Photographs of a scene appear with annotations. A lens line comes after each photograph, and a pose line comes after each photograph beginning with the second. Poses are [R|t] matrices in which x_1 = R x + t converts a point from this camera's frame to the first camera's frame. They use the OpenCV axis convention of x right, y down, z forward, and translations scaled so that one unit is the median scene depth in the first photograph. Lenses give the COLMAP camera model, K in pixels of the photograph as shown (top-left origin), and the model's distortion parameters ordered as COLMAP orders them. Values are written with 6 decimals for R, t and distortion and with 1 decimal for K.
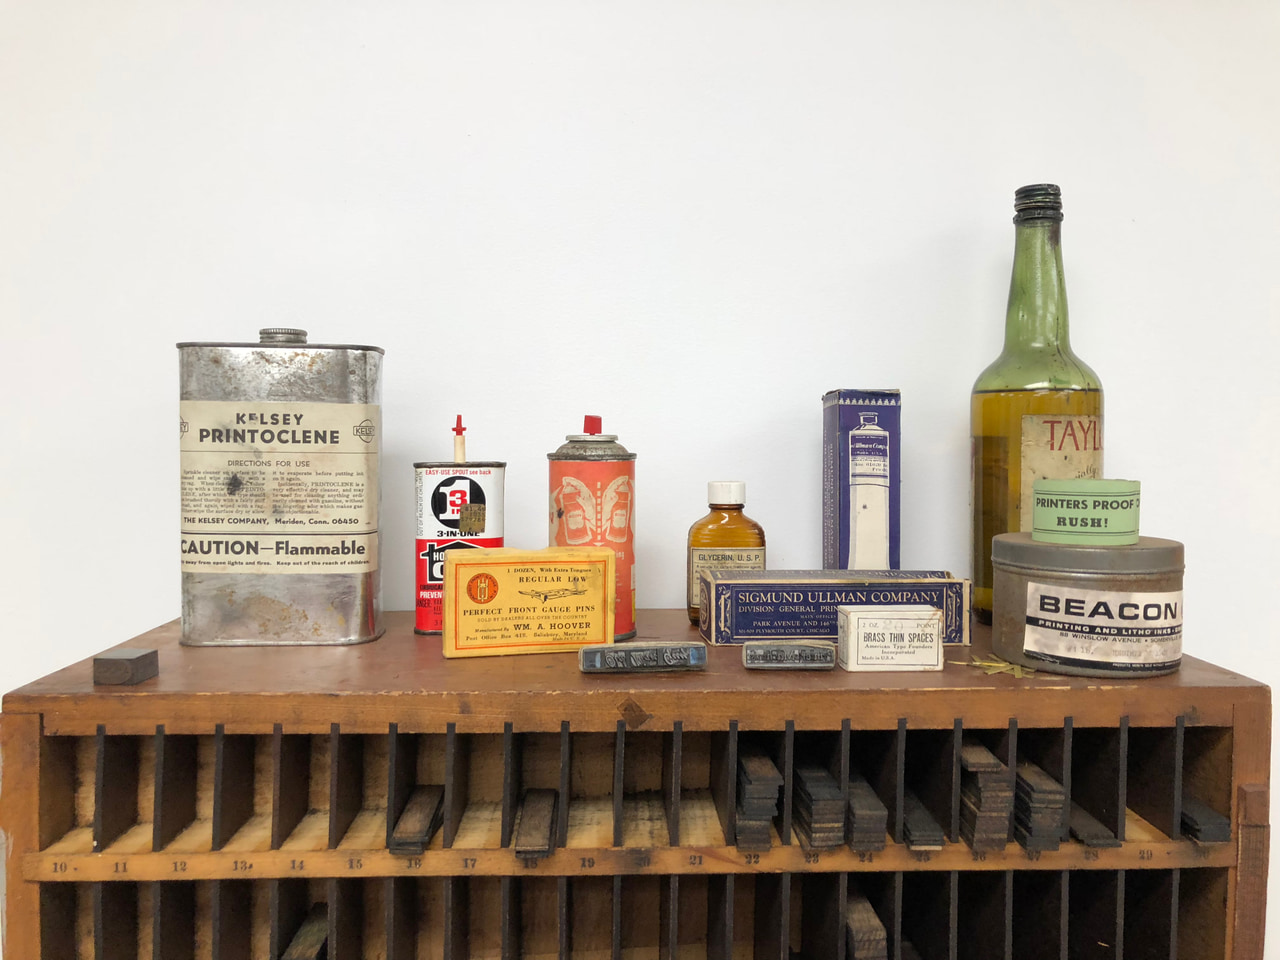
lens RADIAL K [[1071.4, 0, 647.7], [0, 1071.4, 478.3], [0, 0, 1]] dist [0.063989, -0.044450]
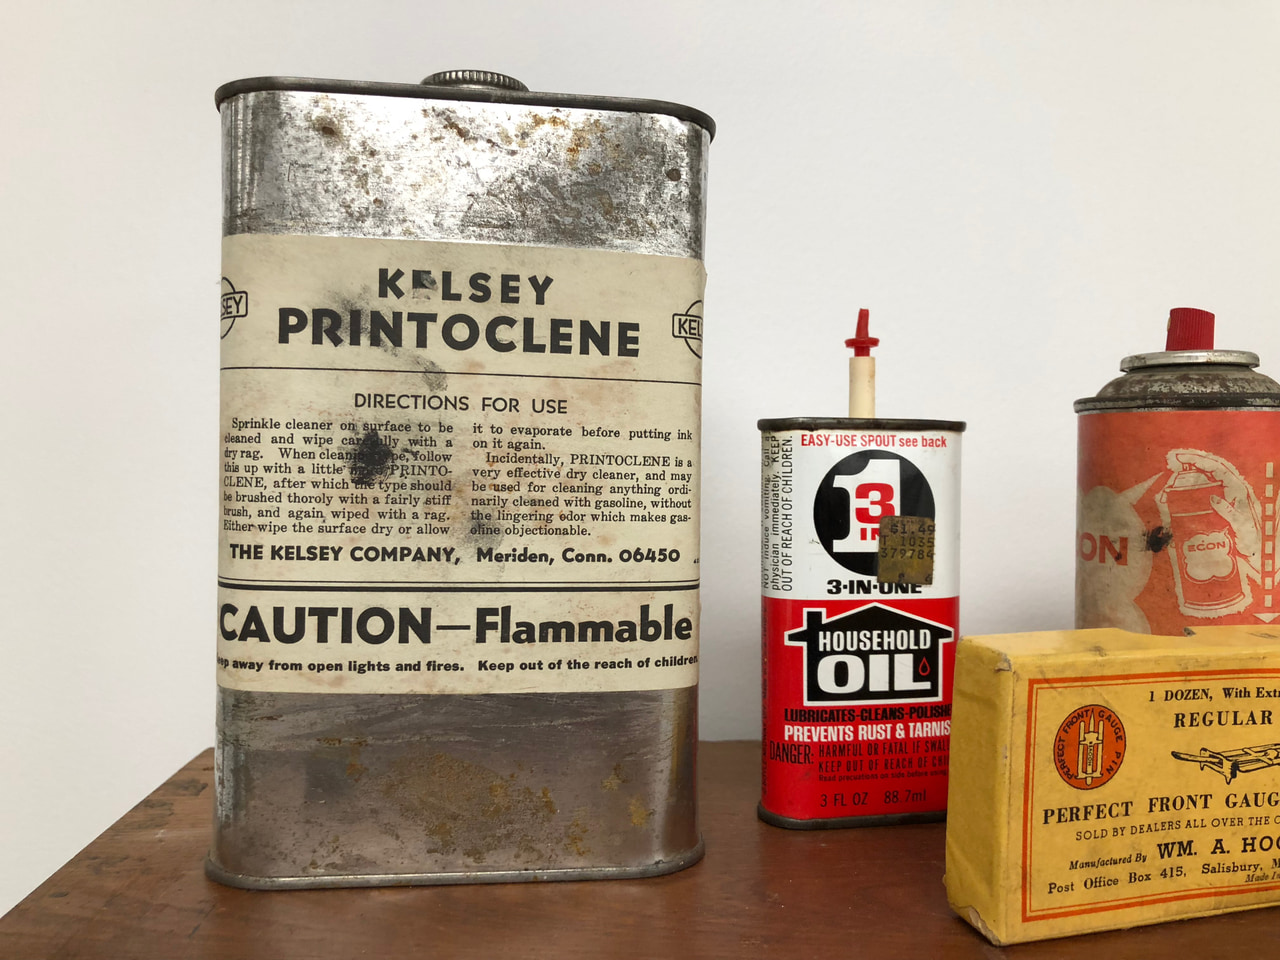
lens RADIAL K [[1071.4, 0, 634.1], [0, 1071.4, 480.2], [0, 0, 1]] dist [0.063989, -0.044450]
pose [[0.997027, 0.009185, 0.076500, -0.318470], [-0.007048, 0.999578, -0.028165, 0.023615], [-0.076726, 0.027542, 0.996672, 0.616454]]
